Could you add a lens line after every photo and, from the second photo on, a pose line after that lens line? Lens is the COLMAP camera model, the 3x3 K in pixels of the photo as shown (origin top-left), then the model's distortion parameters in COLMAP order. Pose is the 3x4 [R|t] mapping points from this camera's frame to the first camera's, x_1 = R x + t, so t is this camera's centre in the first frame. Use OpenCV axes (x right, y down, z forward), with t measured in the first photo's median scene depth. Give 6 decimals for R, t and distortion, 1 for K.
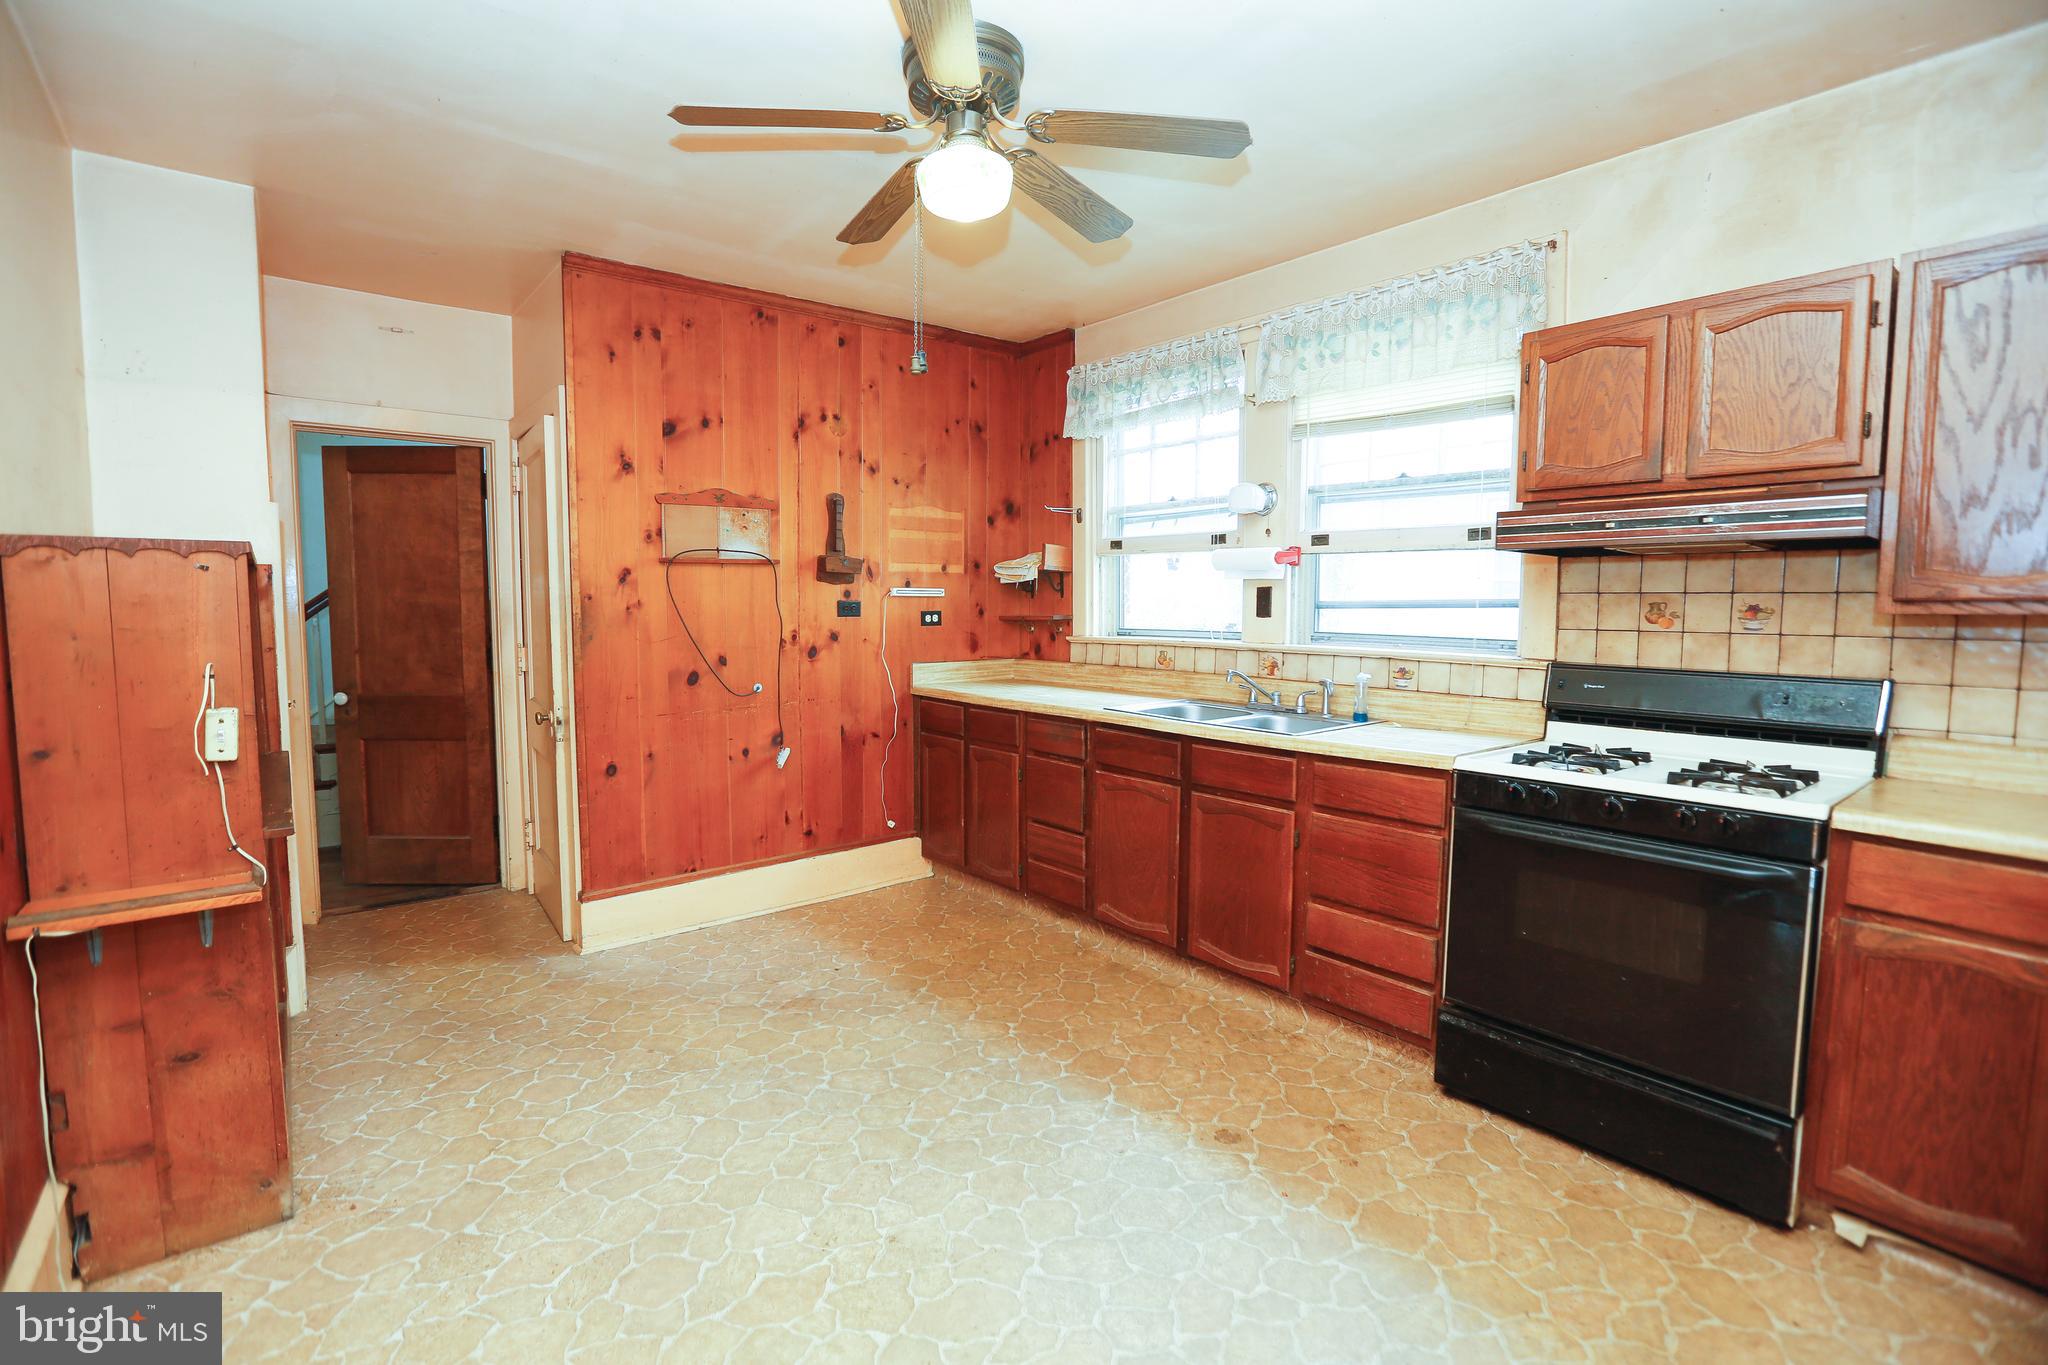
lens RADIAL K [[927.4, 0, 1012.3], [0, 927.4, 676.0], [0, 0, 1]] dist [-0.061706, 0.023628]
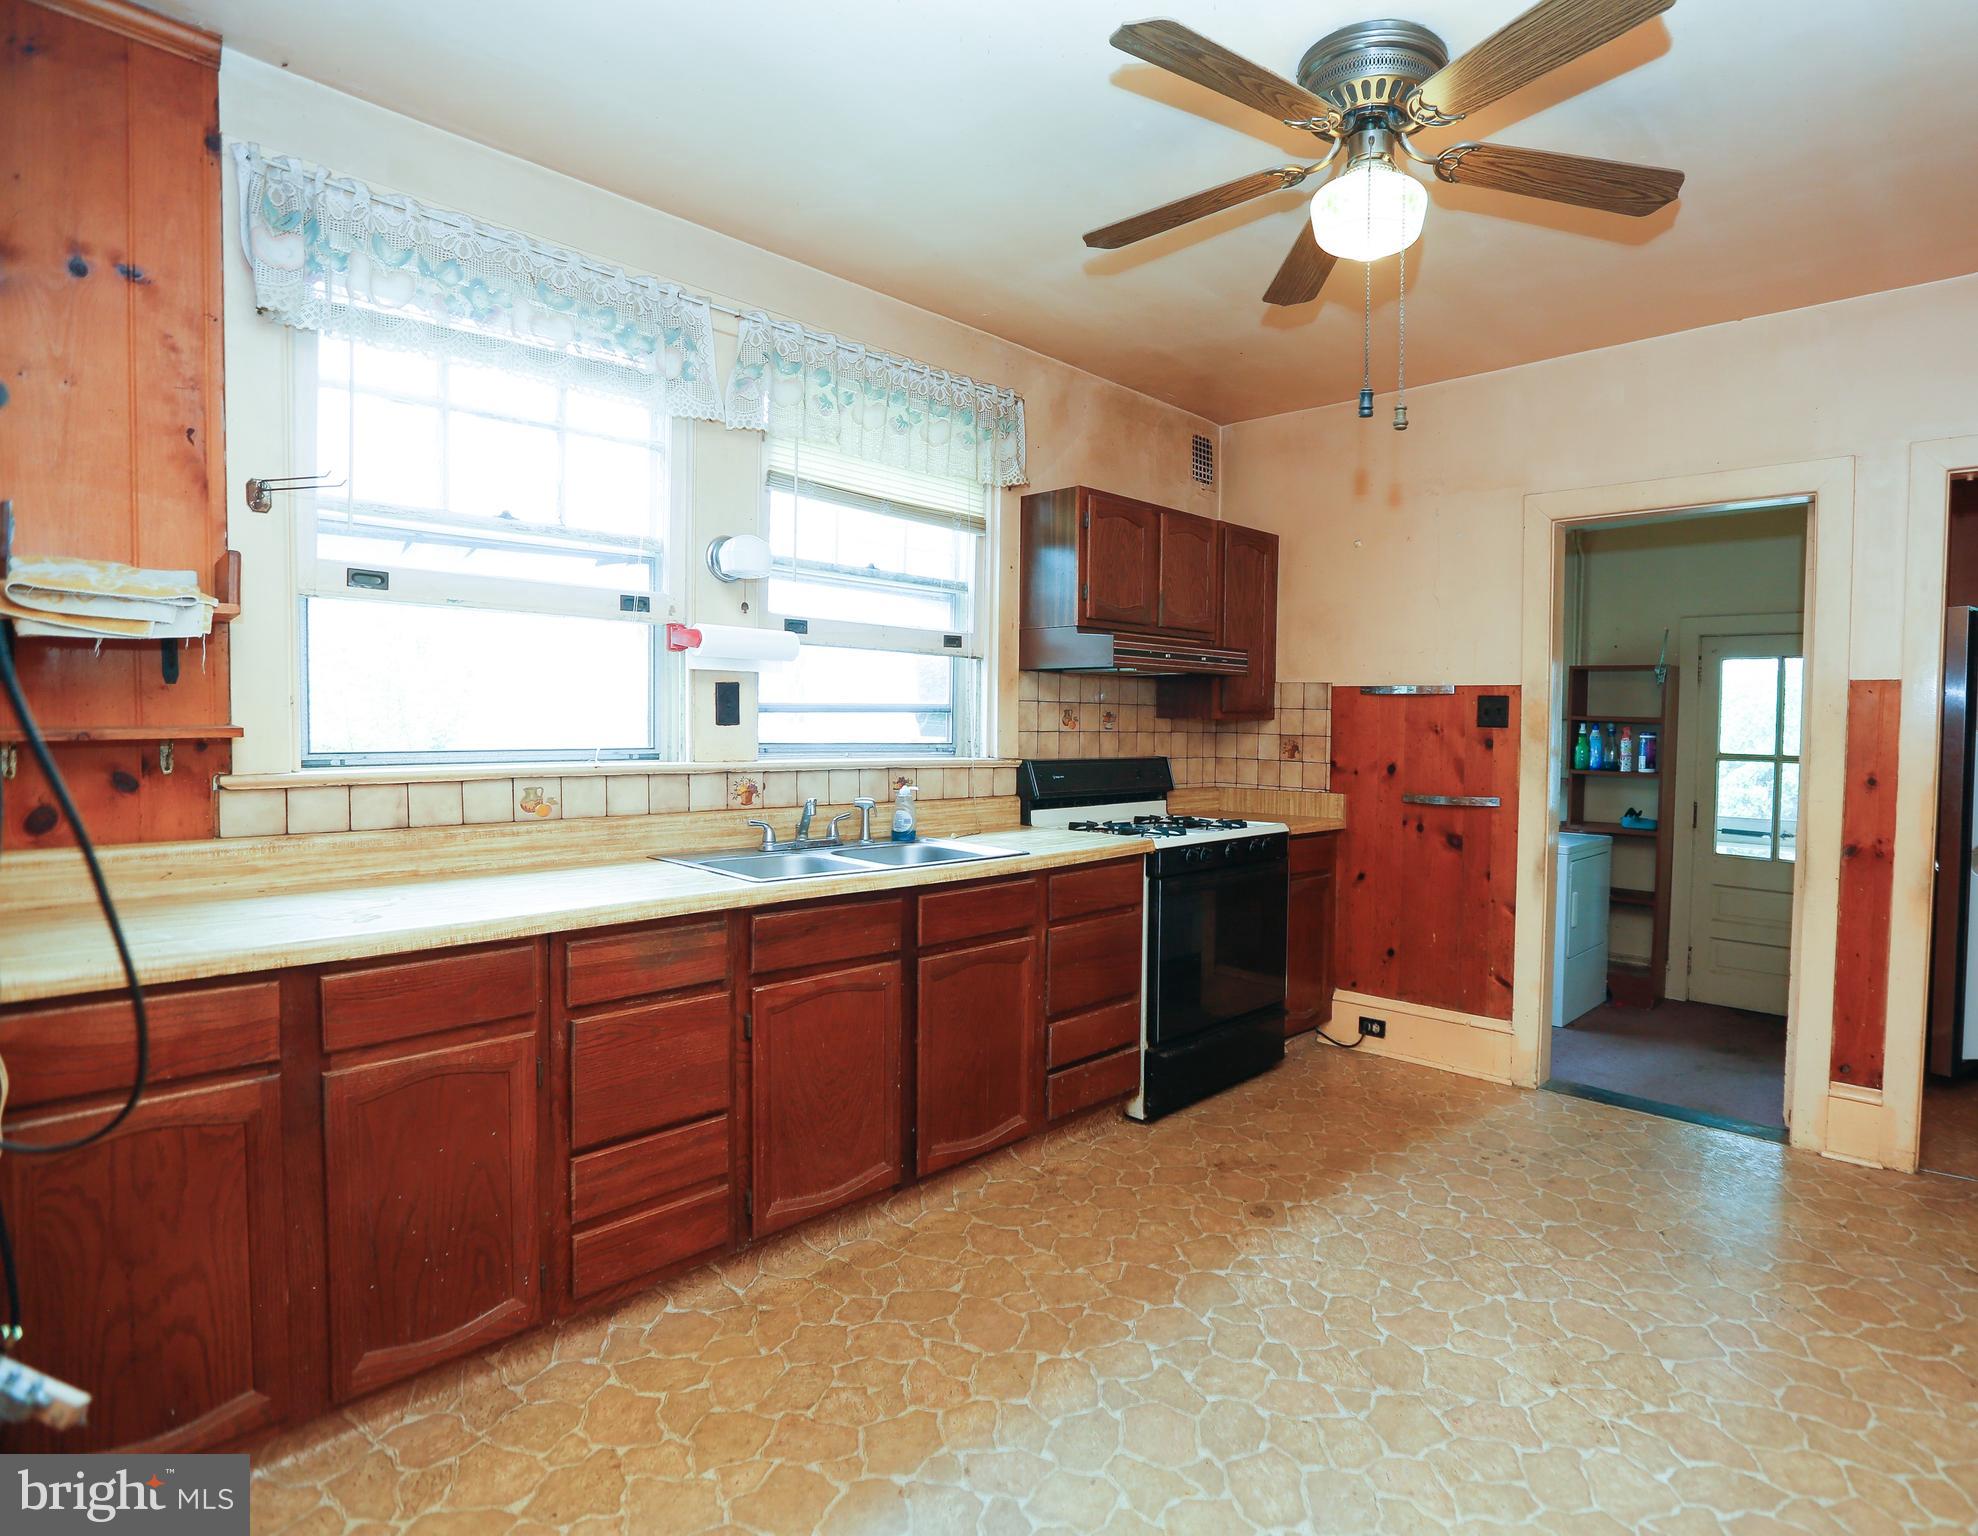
lens RADIAL K [[1170.8, 0, 989.0], [0, 1170.8, 768.0], [0, 0, 1]] dist [-0.059080, 0.018760]
pose [[-0.168985, -0.049678, 0.984366, -0.747939], [0.060441, 0.996327, 0.060657, -0.084412], [-0.983764, 0.069746, -0.165361, 1.102599]]
